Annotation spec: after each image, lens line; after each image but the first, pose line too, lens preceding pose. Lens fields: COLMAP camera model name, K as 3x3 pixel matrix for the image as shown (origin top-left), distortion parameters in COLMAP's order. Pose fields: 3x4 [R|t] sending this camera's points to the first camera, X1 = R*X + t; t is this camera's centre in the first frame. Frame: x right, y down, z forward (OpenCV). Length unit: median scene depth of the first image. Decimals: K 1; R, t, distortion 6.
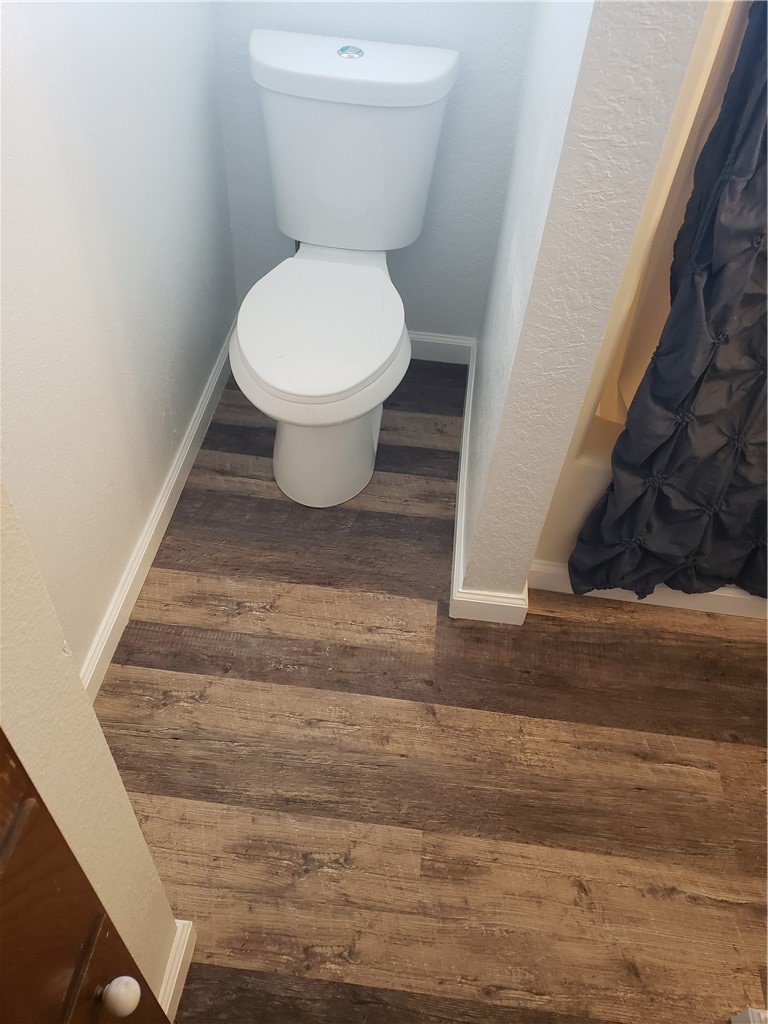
lens RADIAL K [[791.1, 0, 377.0], [0, 791.1, 509.1], [0, 0, 1]] dist [0.005505, 0.022173]
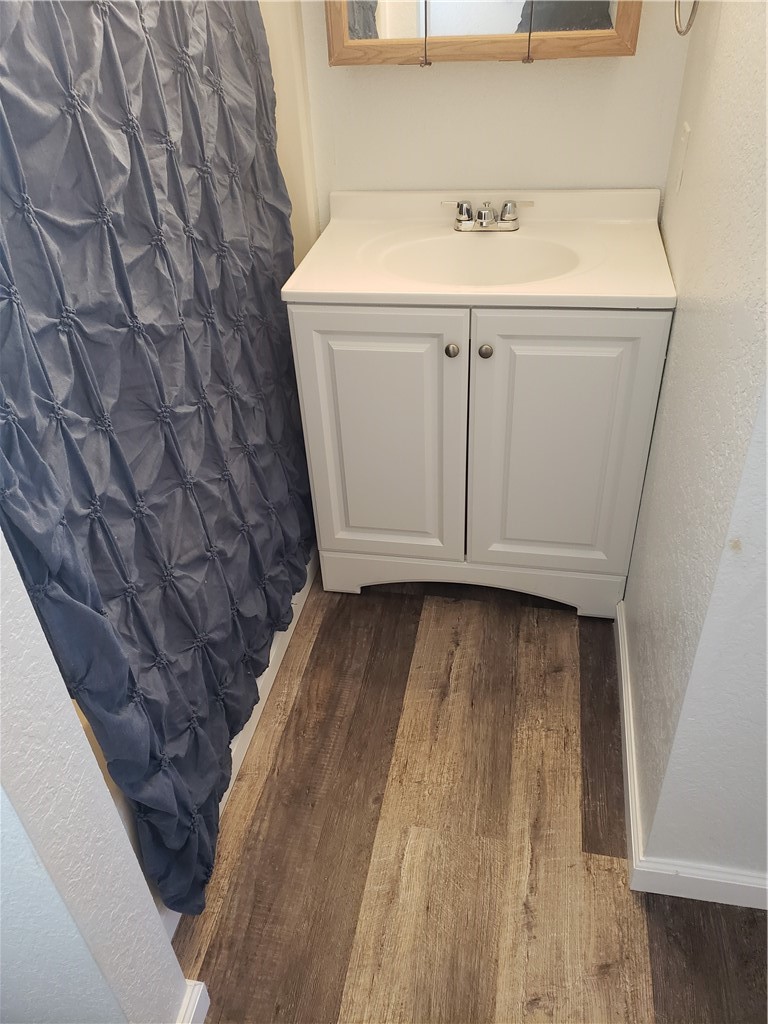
lens RADIAL K [[791.1, 0, 381.6], [0, 791.1, 520.5], [0, 0, 1]] dist [0.005505, 0.022173]
pose [[0.086547, -0.648928, 0.755912, -0.092343], [0.771361, 0.523836, 0.361382, -0.276582], [-0.630485, 0.551805, 0.545894, 0.243168]]
